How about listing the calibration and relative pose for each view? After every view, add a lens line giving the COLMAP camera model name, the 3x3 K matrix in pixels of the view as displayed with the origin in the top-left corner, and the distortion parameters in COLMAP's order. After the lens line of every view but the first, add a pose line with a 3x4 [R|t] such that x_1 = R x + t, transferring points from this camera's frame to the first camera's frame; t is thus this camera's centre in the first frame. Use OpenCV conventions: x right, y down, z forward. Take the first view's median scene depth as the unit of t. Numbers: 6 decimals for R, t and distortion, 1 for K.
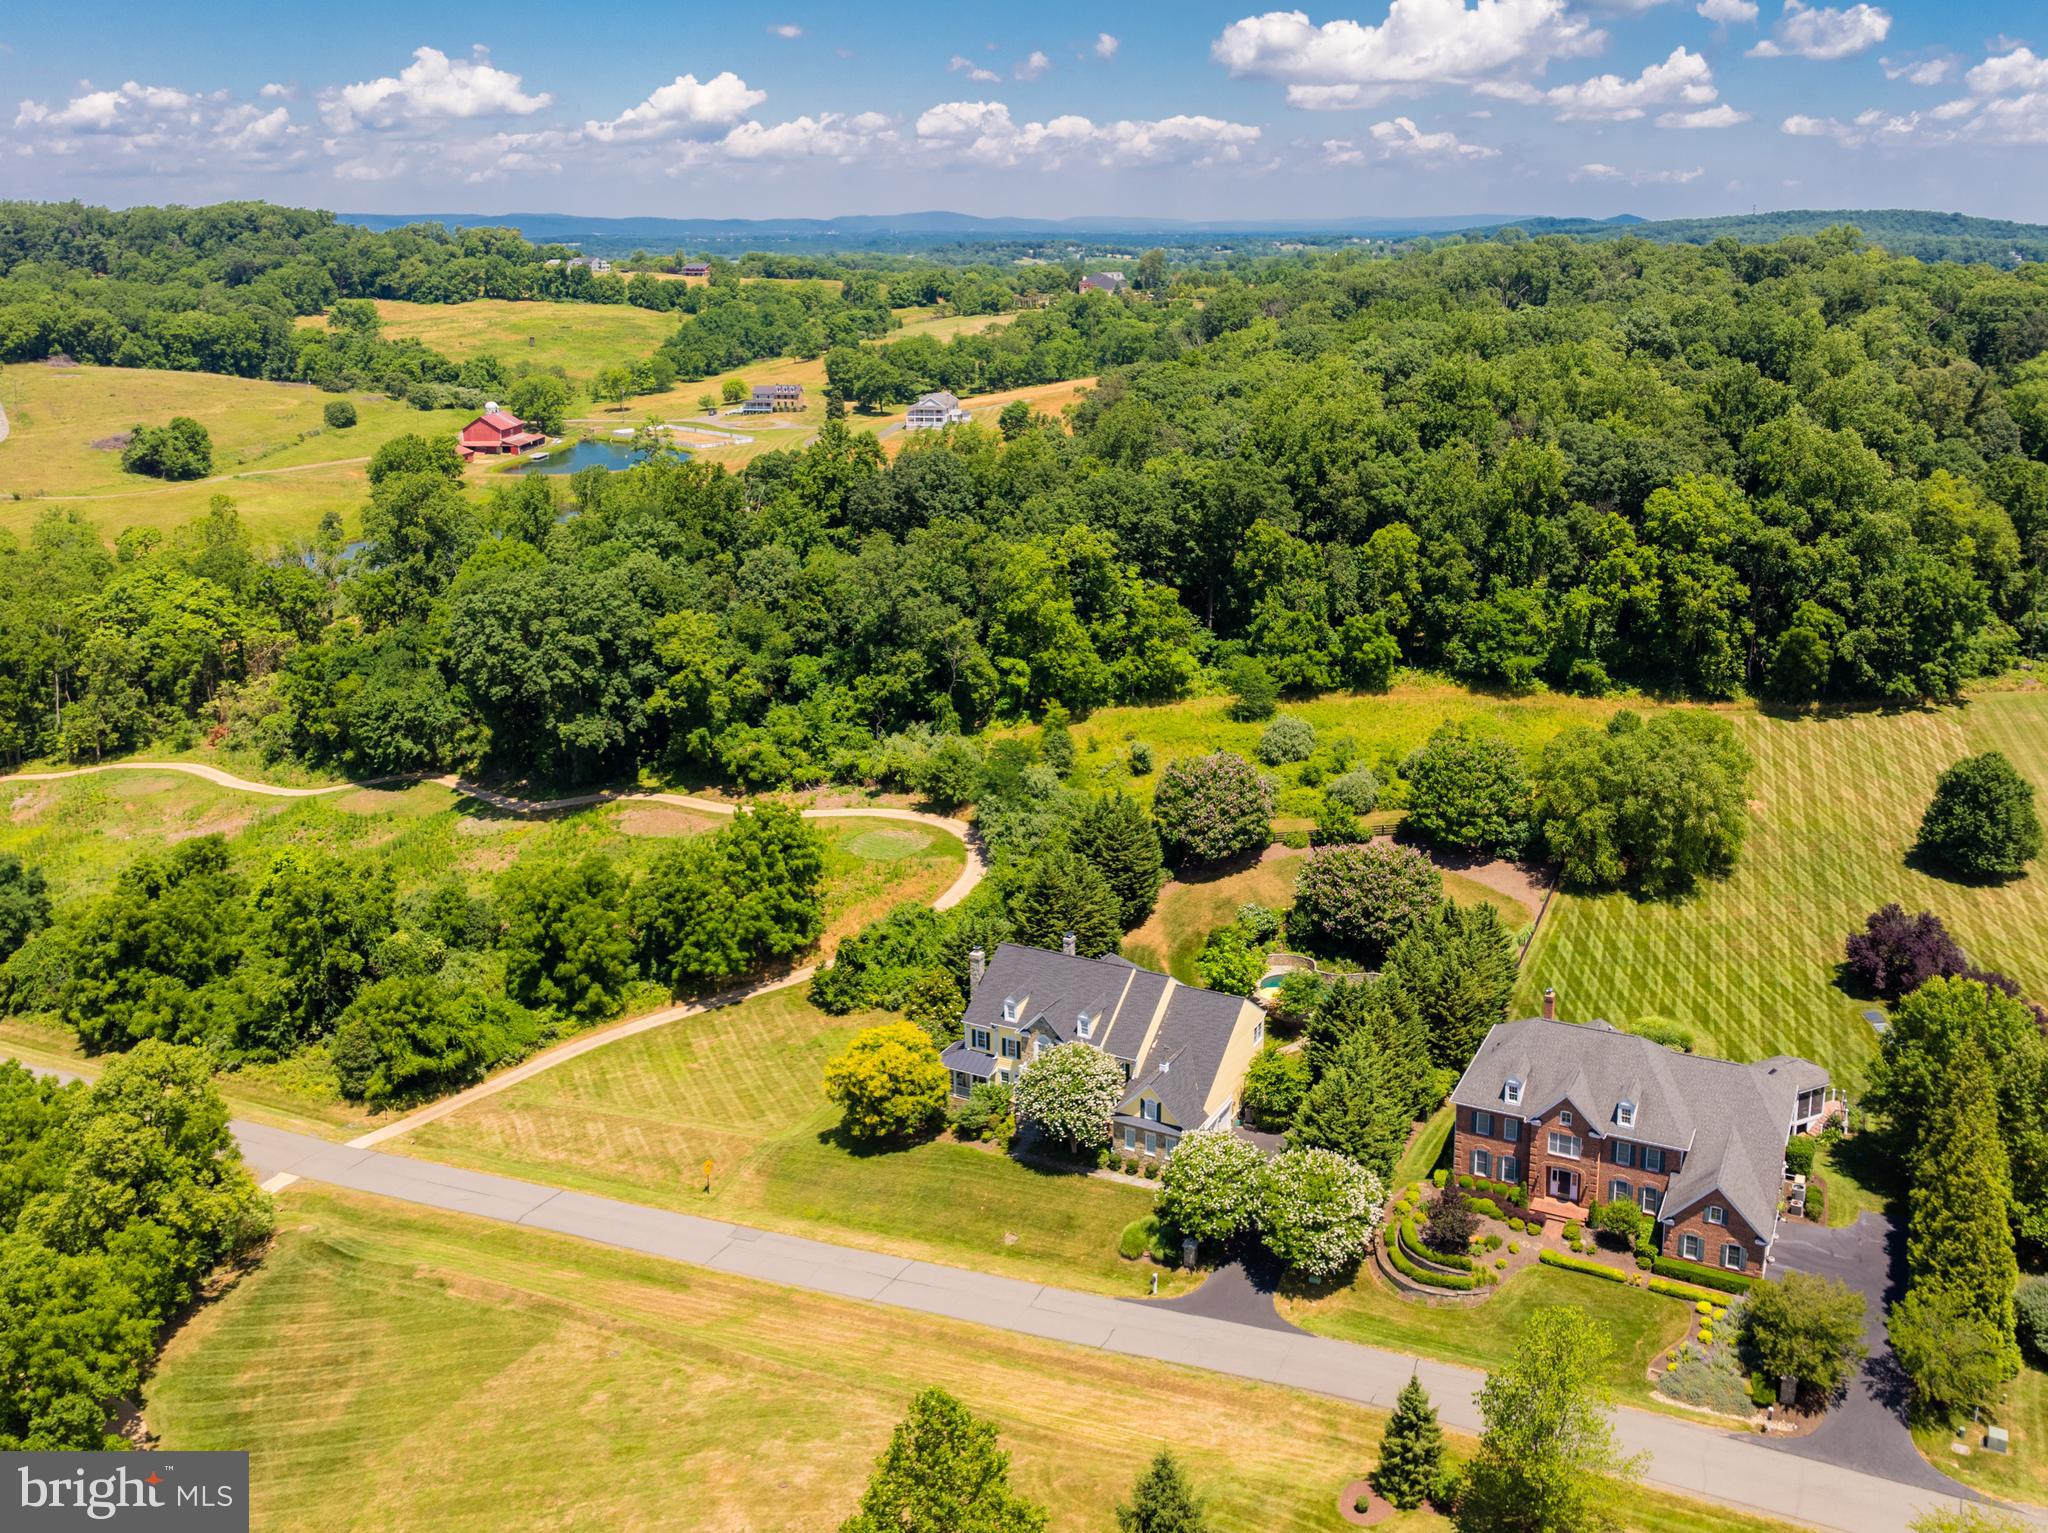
lens RADIAL K [[1765.1, 0, 1103.1], [0, 1765.1, 529.0], [0, 0, 1]] dist [-0.018762, -0.016930]
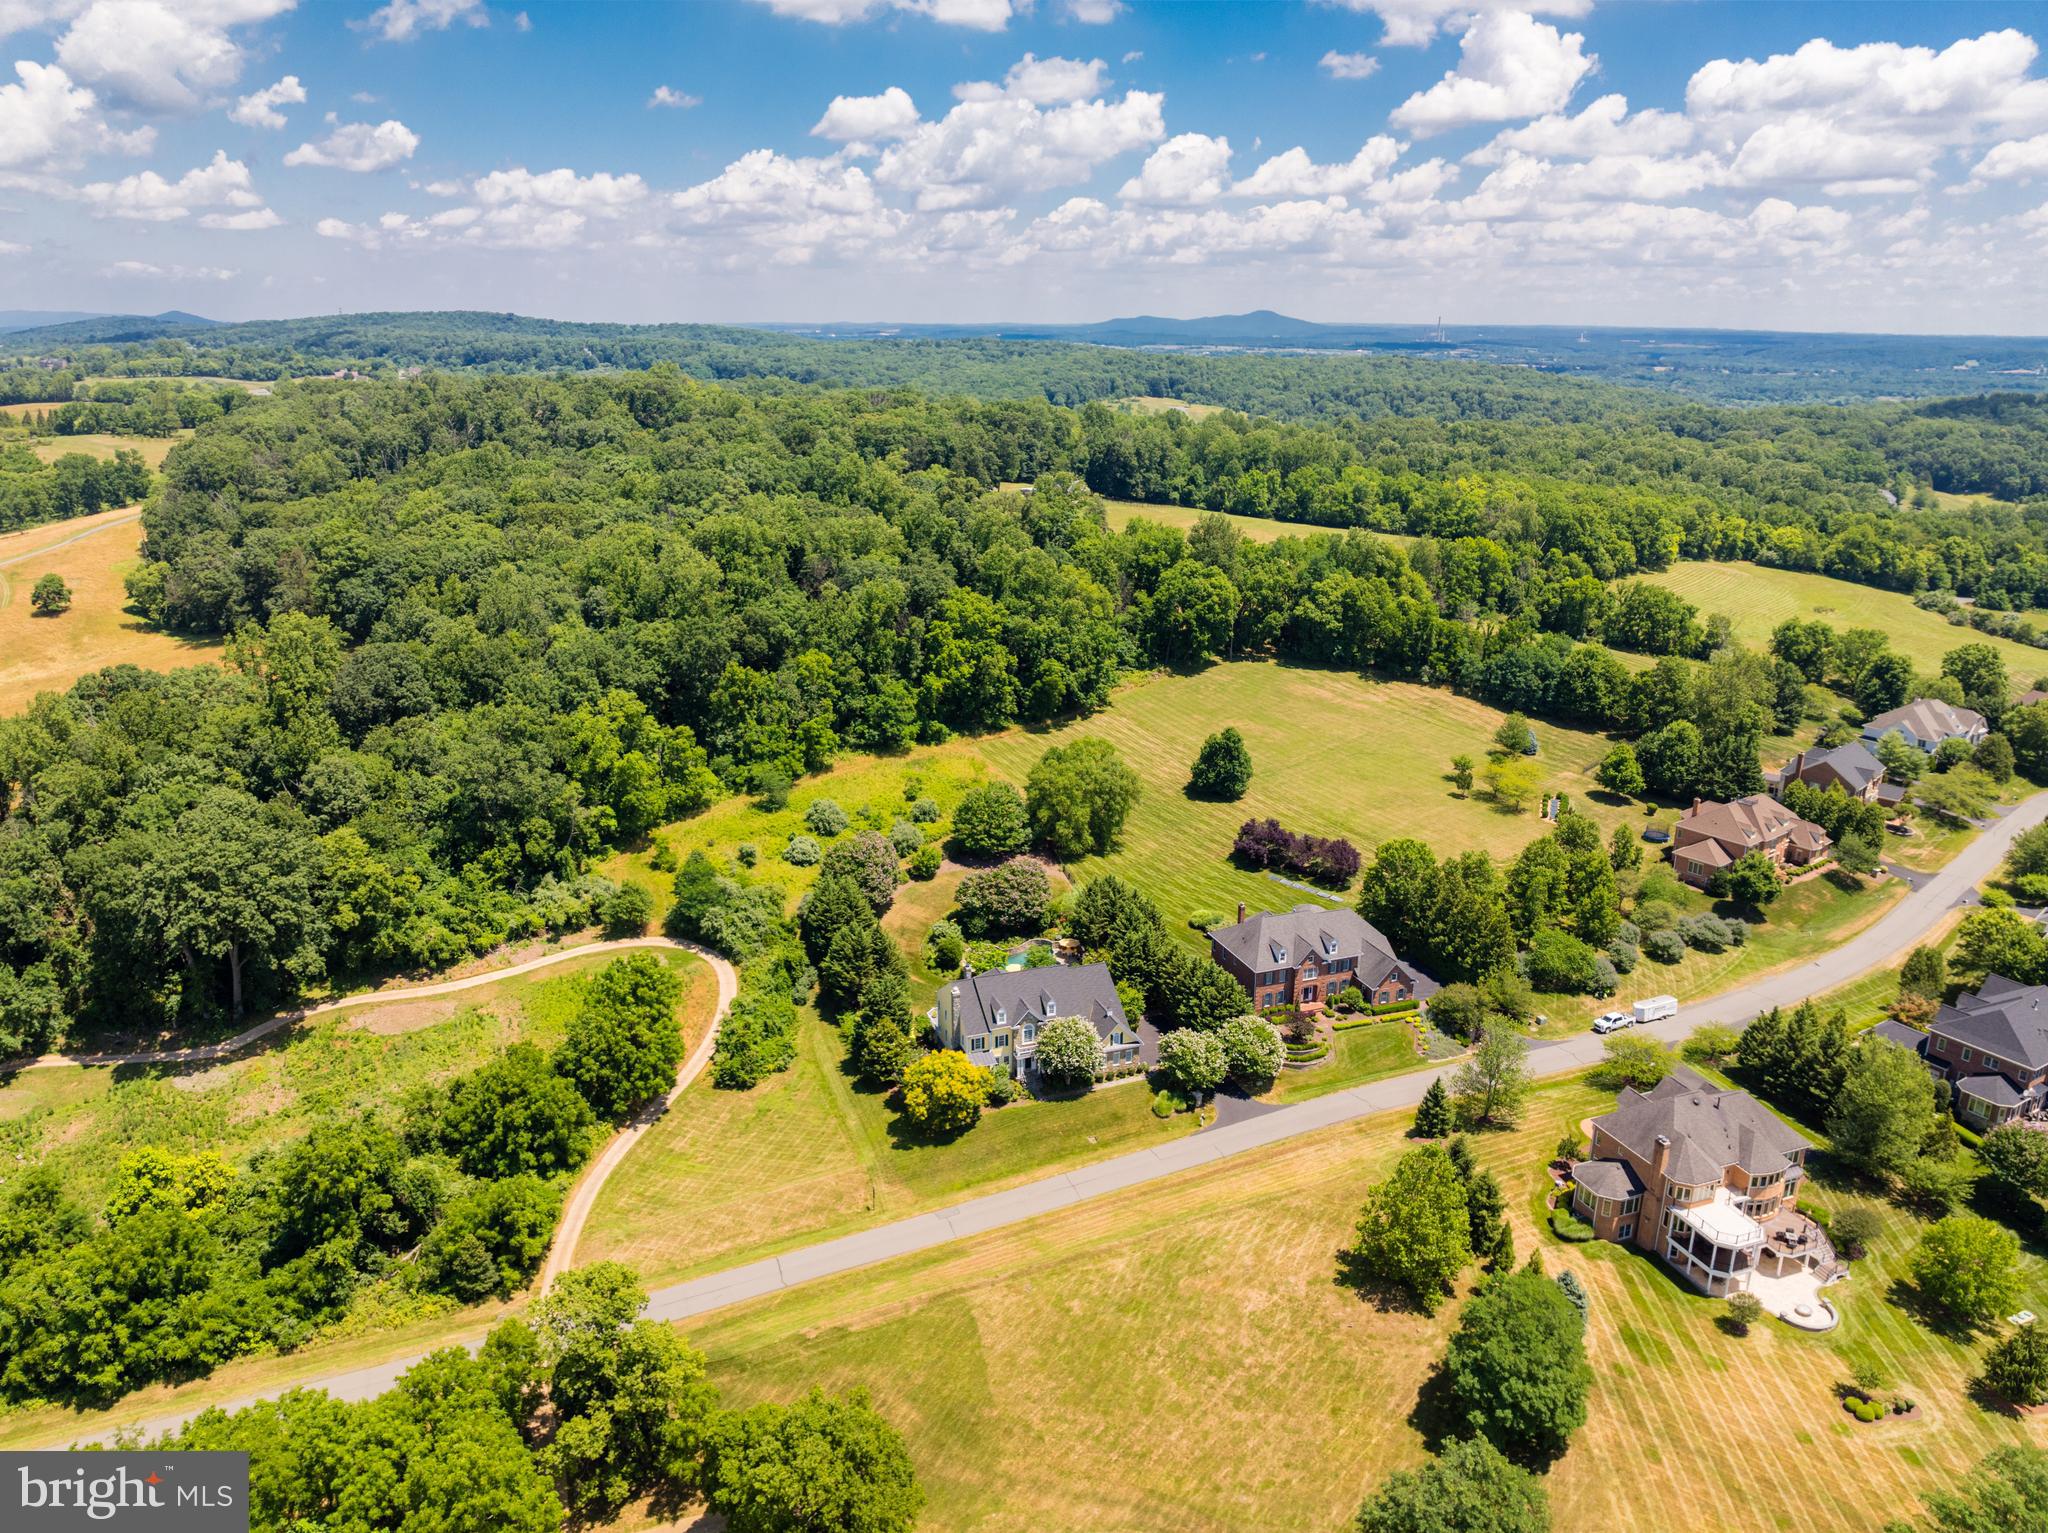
lens RADIAL K [[1456.6, 0, 1013.0], [0, 1456.6, 769.0], [0, 0, 1]] dist [-0.034698, -0.002658]
pose [[0.695819, -0.212119, 0.686179, -0.656244], [0.118672, 0.976216, 0.181439, -0.124635], [-0.708345, -0.044819, 0.704442, 0.087244]]
